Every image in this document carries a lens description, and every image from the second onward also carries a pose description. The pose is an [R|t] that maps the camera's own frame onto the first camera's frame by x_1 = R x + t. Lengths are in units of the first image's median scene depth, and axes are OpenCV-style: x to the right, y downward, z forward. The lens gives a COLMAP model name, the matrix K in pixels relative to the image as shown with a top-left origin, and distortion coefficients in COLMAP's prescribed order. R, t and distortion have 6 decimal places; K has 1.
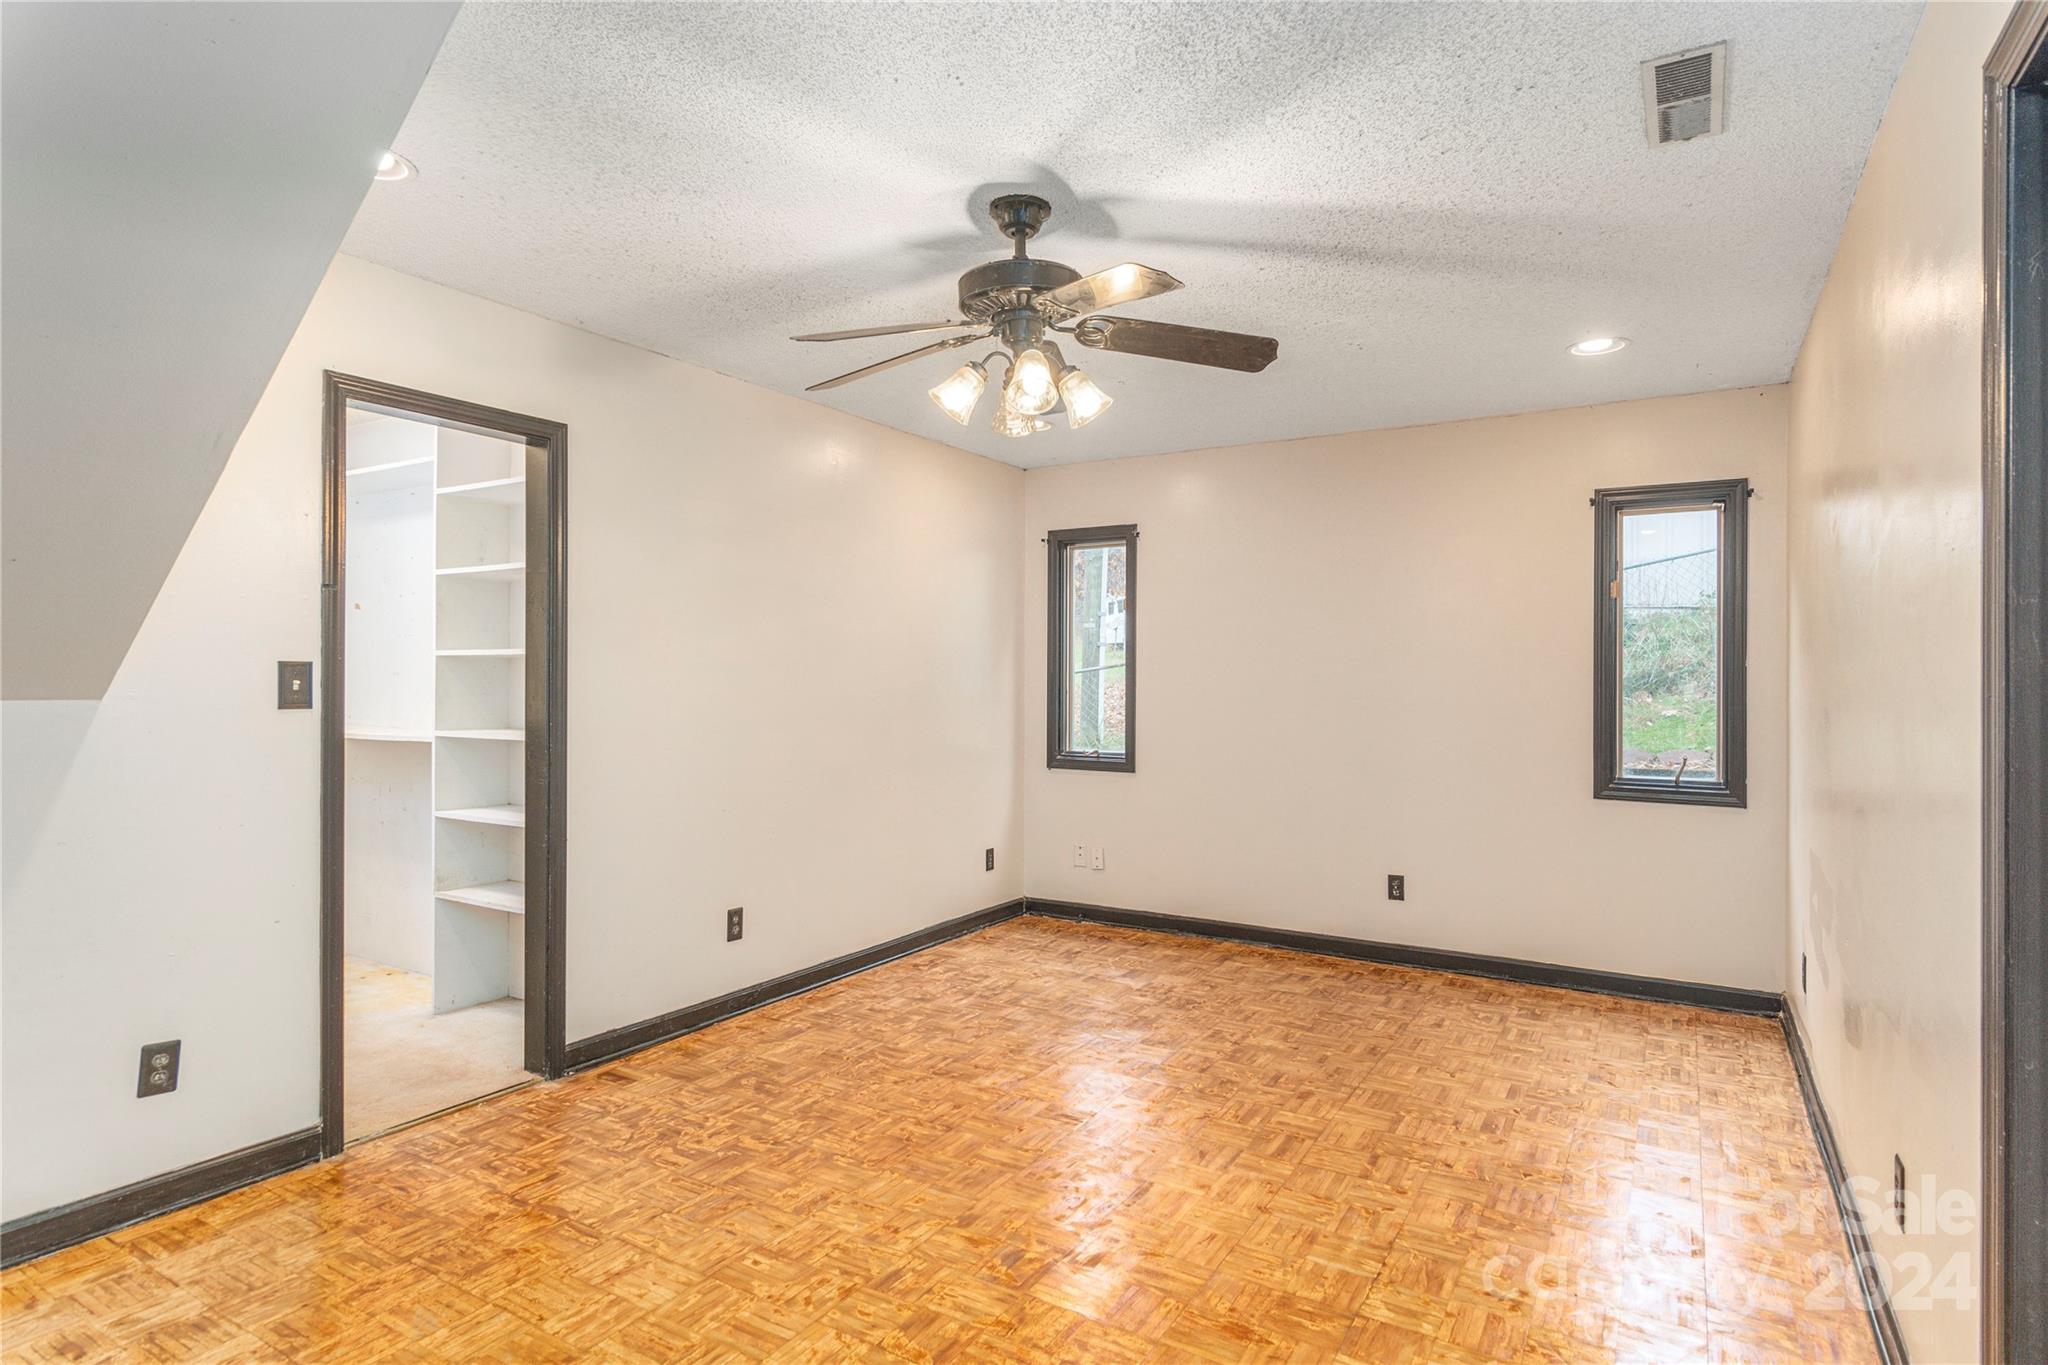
lens RADIAL K [[1084.5, 0, 1020.3], [0, 1084.5, 677.6], [0, 0, 1]] dist [0.000281, -0.000006]
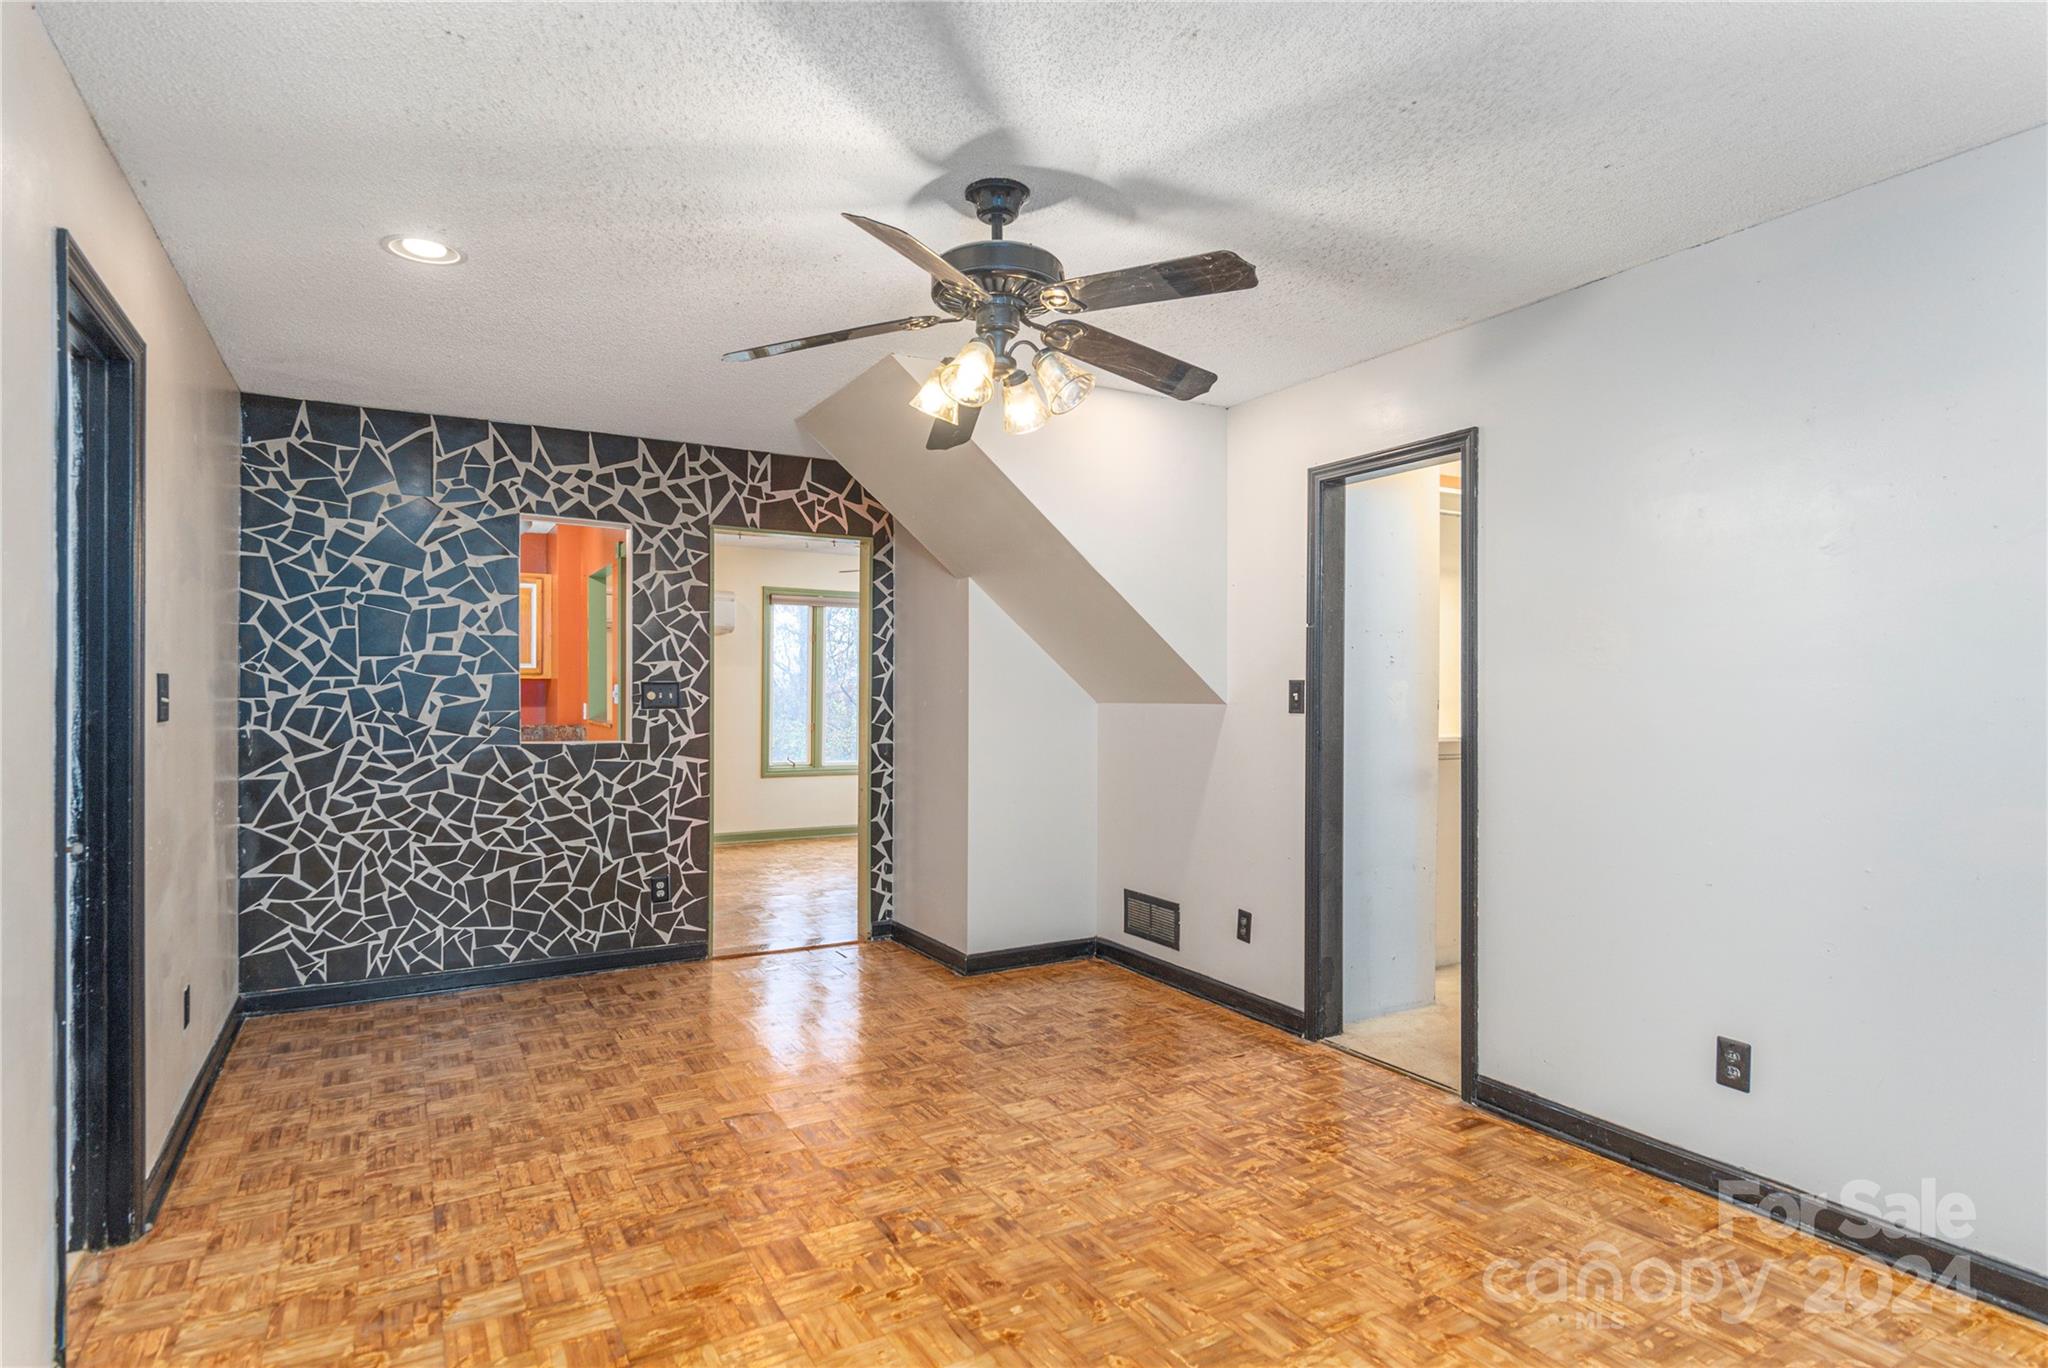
lens RADIAL K [[1084.5, 0, 1021.8], [0, 1084.5, 693.0], [0, 0, 1]] dist [0.000281, -0.000006]
pose [[-0.481455, -0.003766, -0.876463, 0.678816], [-0.000781, 0.999992, -0.003868, 0.007094], [0.876471, -0.001178, -0.481454, 1.222395]]
